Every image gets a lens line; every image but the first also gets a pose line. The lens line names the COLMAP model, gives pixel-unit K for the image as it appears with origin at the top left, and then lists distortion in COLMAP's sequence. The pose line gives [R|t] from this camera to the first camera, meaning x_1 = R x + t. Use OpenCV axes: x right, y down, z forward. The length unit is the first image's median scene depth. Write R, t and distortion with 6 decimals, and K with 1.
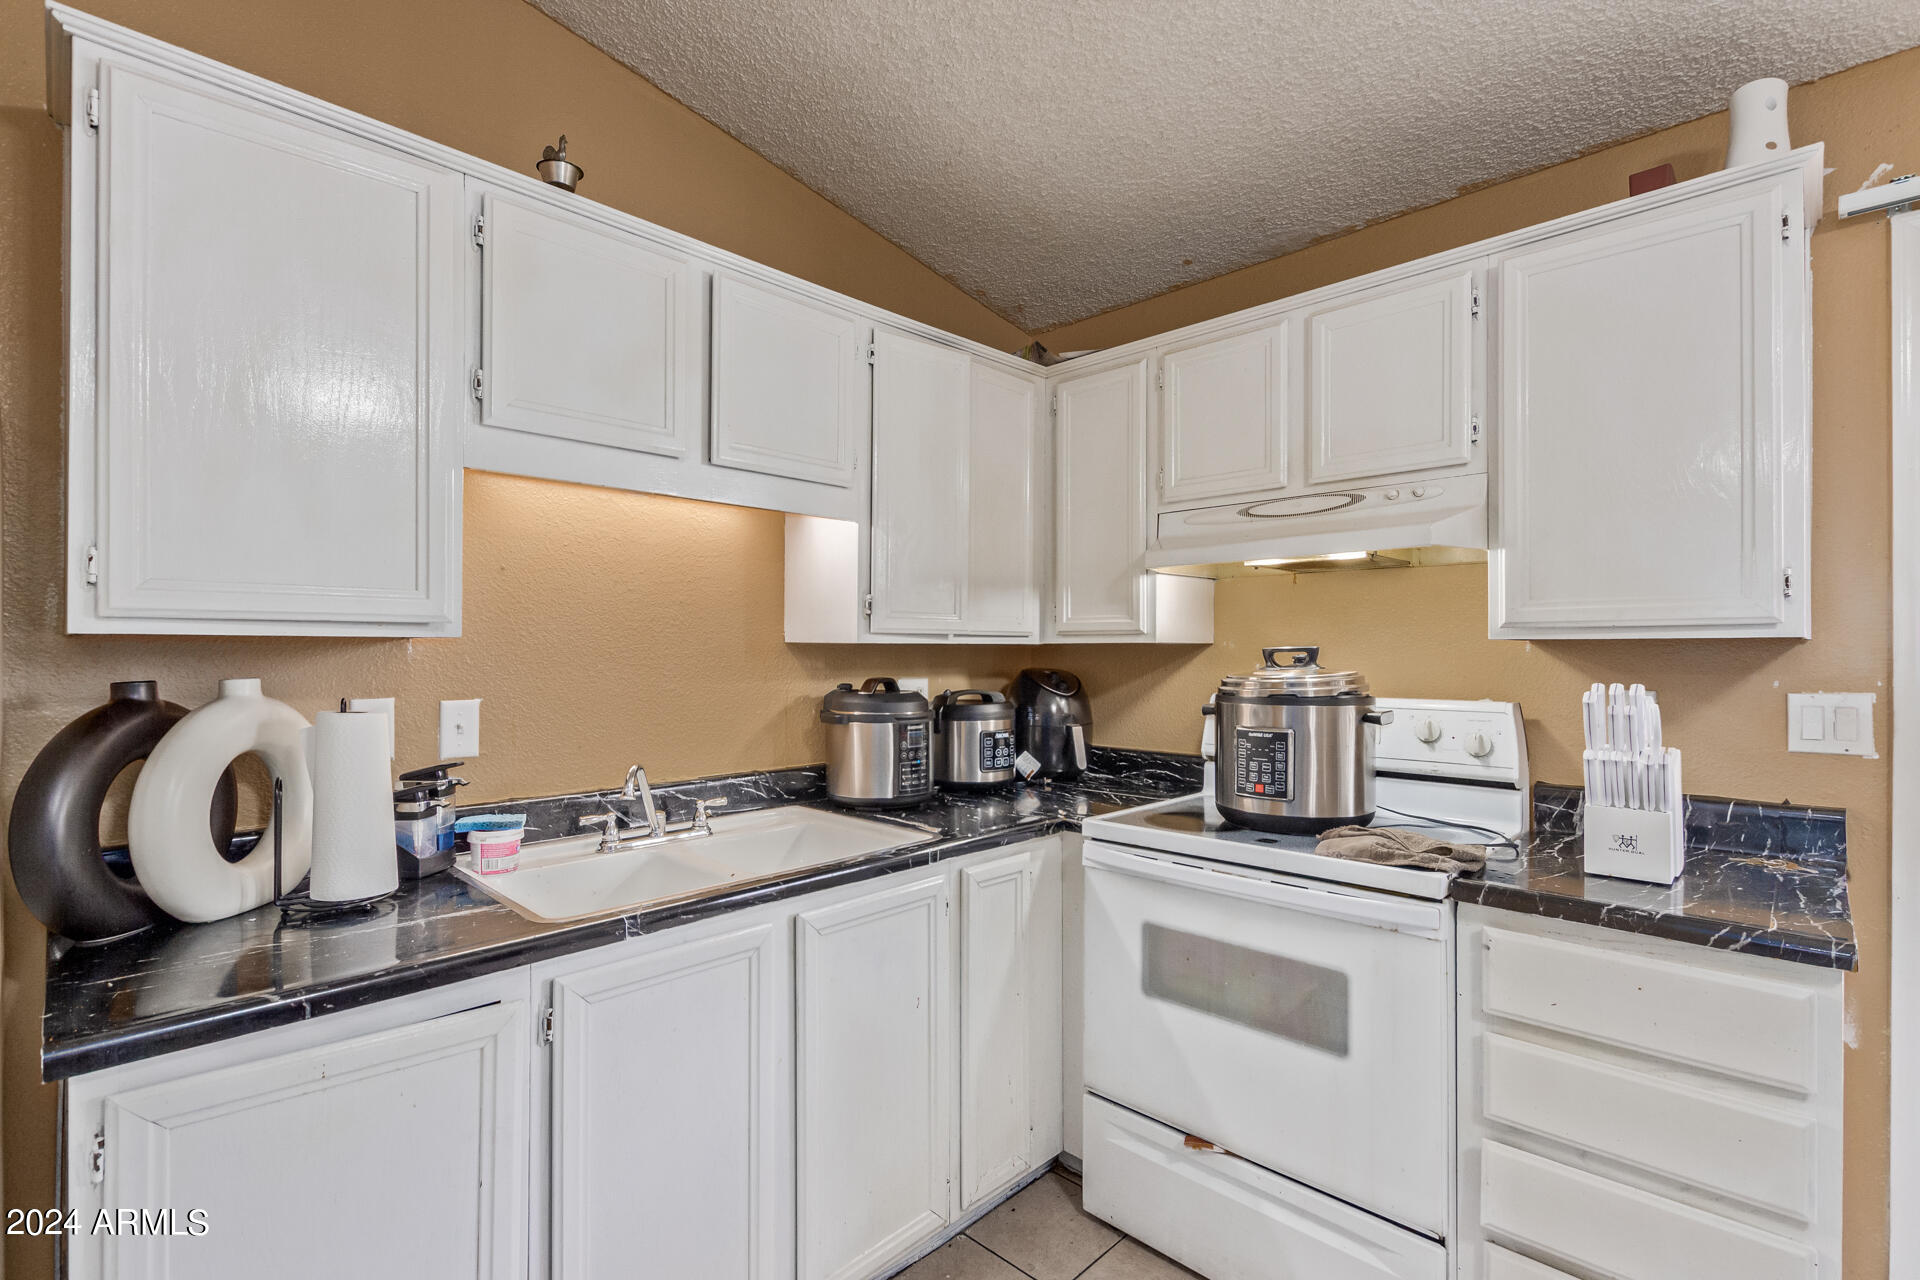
lens RADIAL K [[881.1, 0, 974.5], [0, 881.1, 650.8], [0, 0, 1]] dist [0.007153, -0.003068]
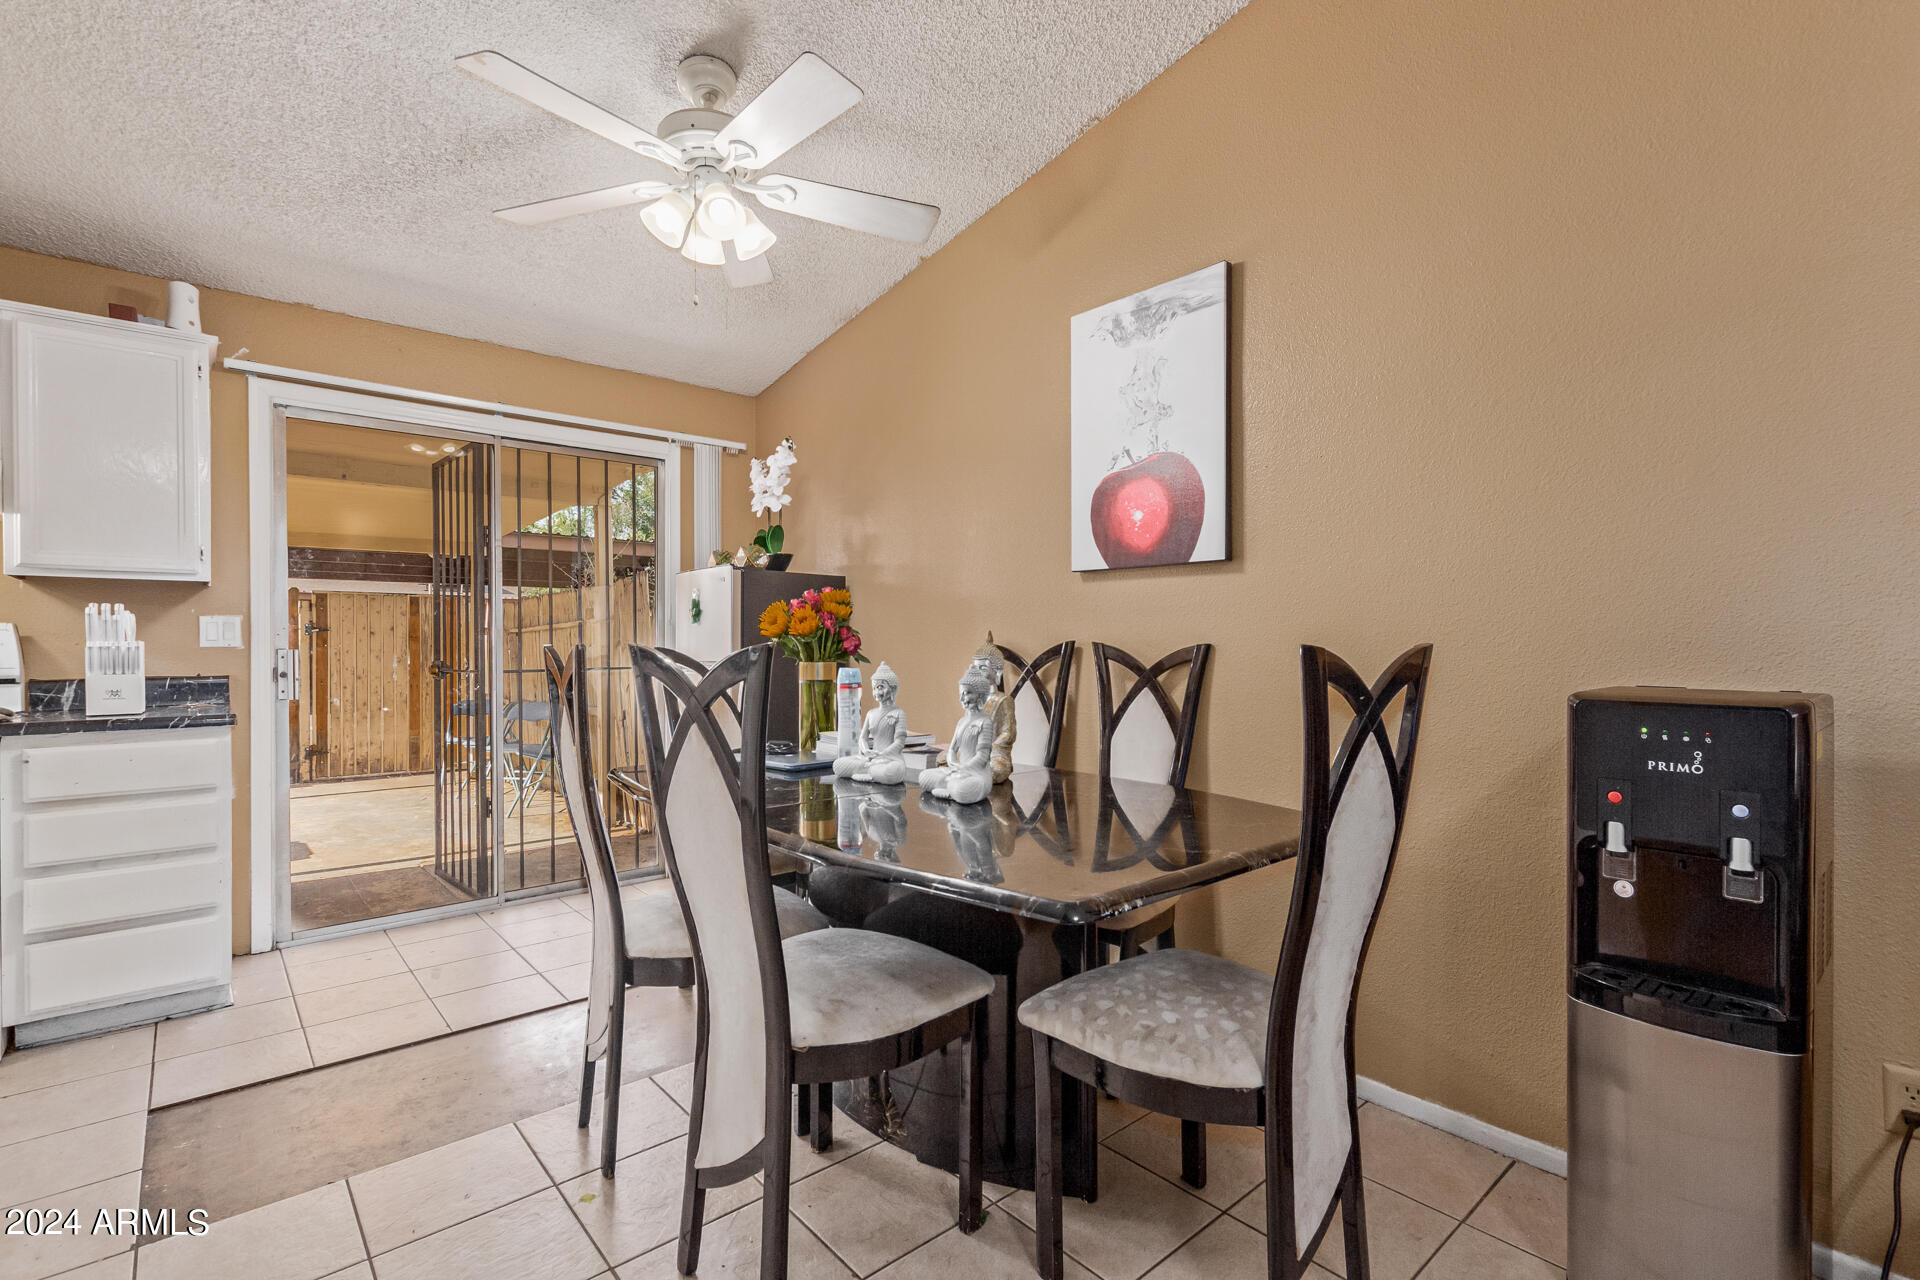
lens RADIAL K [[881.1, 0, 970.5], [0, 881.1, 649.1], [0, 0, 1]] dist [0.007153, -0.003068]
pose [[0.084676, -0.006001, 0.996390, -0.694776], [0.001511, 0.999981, 0.005894, 0.098357], [-0.996407, 0.001007, 0.084684, -0.672615]]
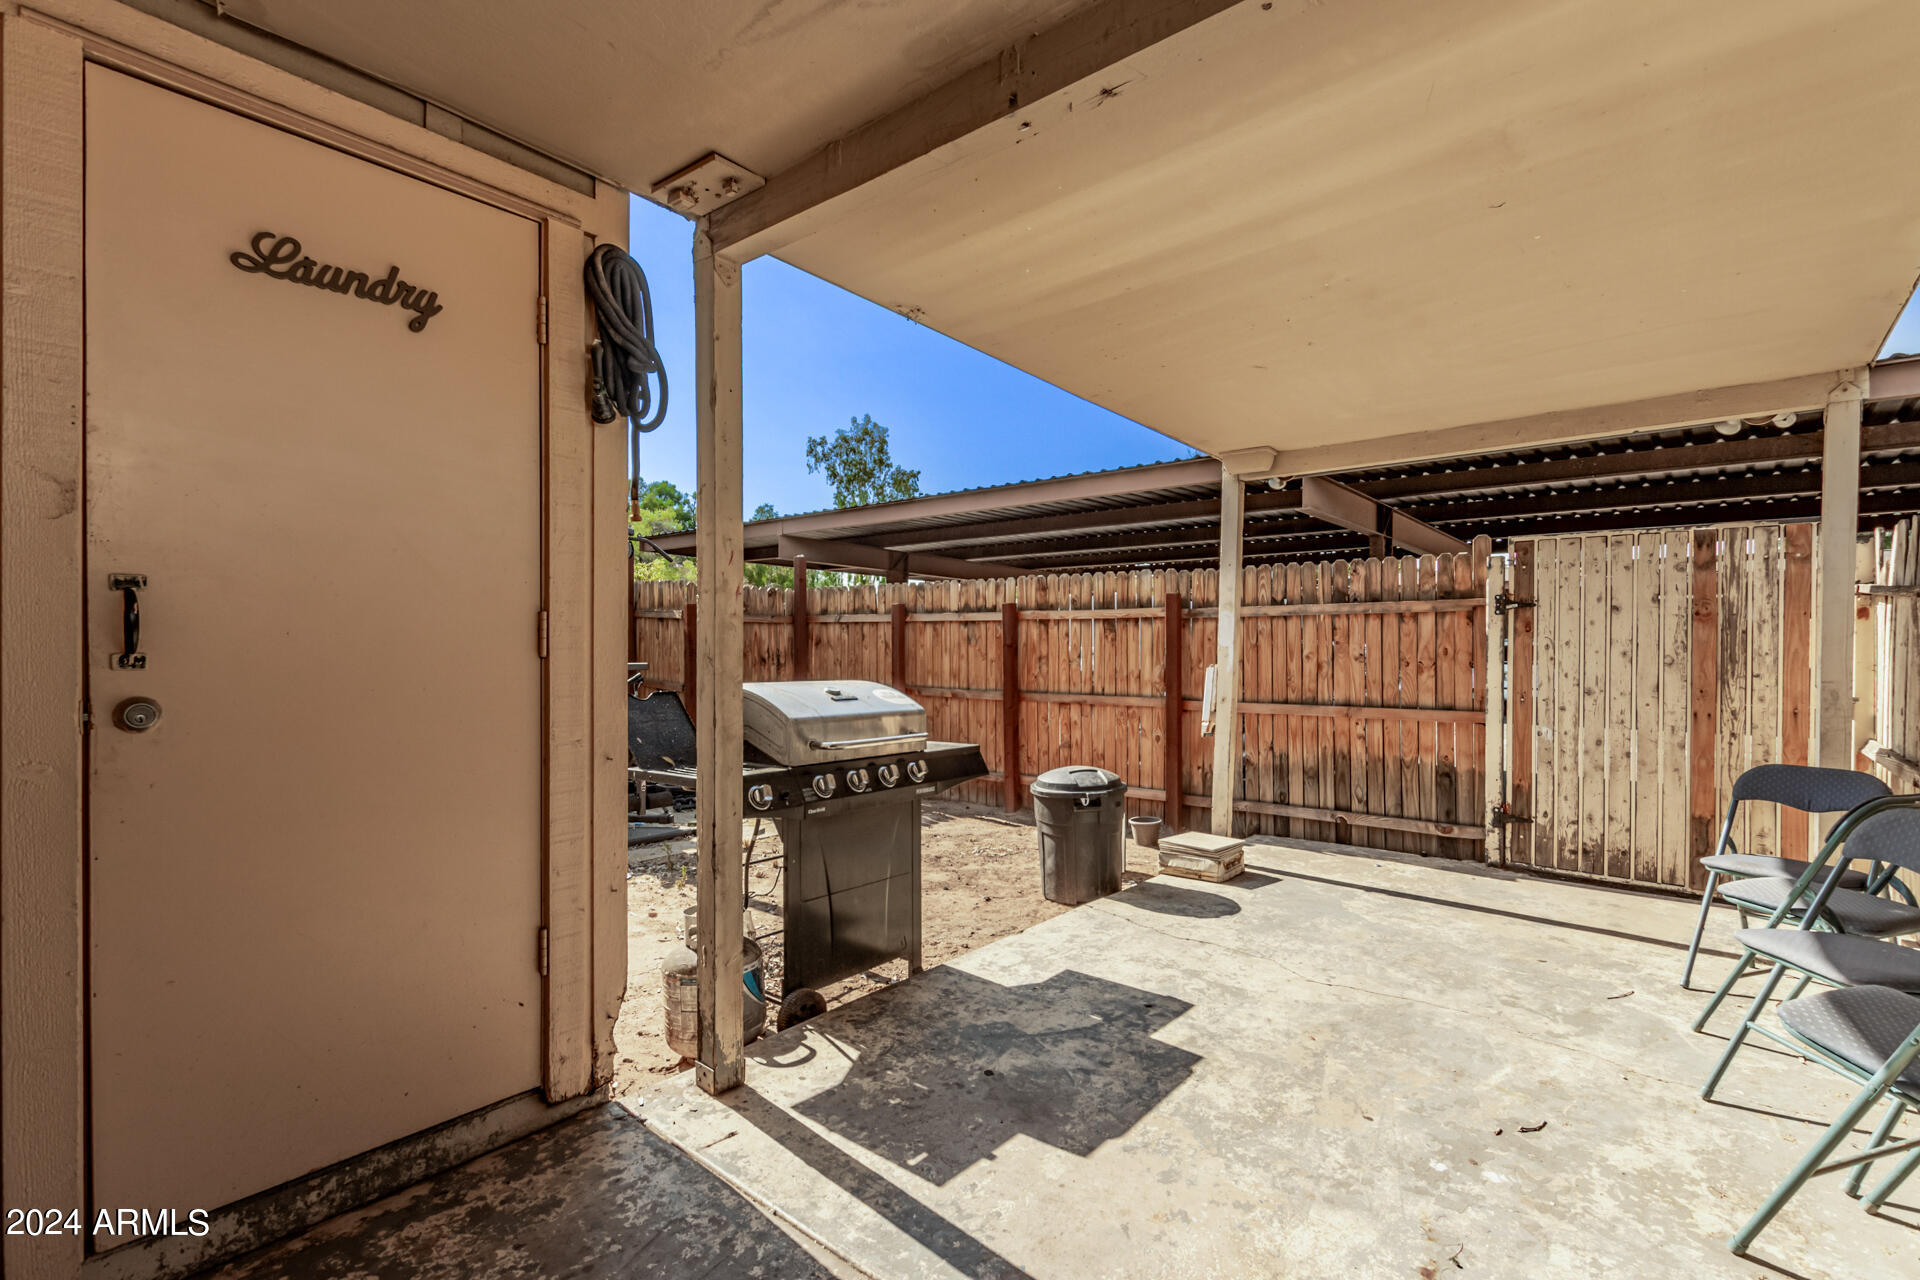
lens RADIAL K [[881.1, 0, 969.0], [0, 881.1, 645.3], [0, 0, 1]] dist [0.007153, -0.003068]
pose [[0.997463, 0.003488, 0.071104, 1.710223], [-0.003606, 0.999992, 0.001521, 0.140431], [-0.071098, -0.001774, 0.997468, 0.540970]]
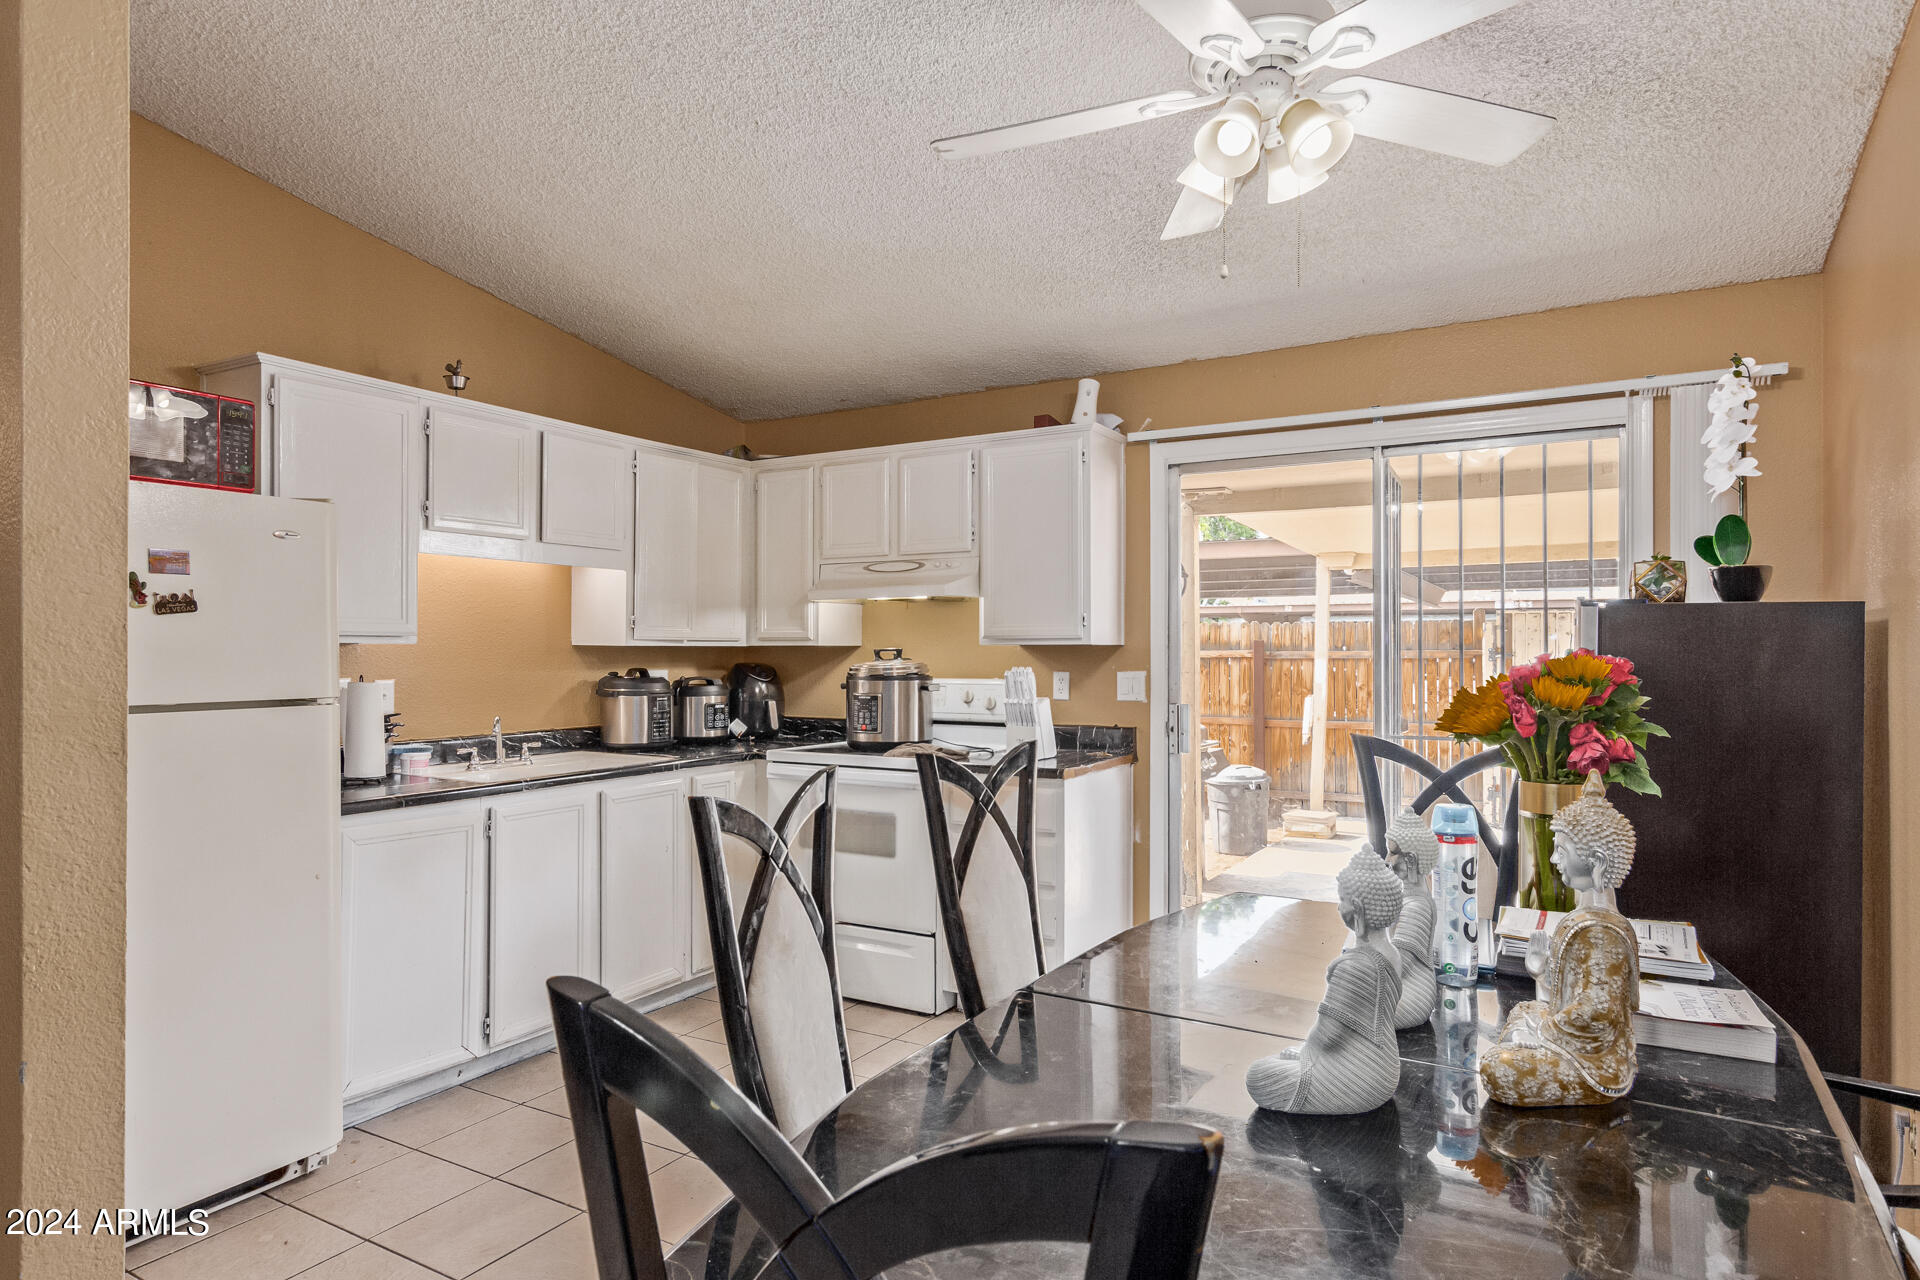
lens RADIAL K [[1085.6, 0, 966.9], [0, 1085.6, 649.2], [0, 0, 1]] dist [0.011460, 0.010260]
pose [[0.972922, 0.000577, 0.231134, 0.016265], [-0.000554, 1.000000, -0.000166, -0.002482], [-0.231134, 0.000034, 0.972922, -1.207503]]
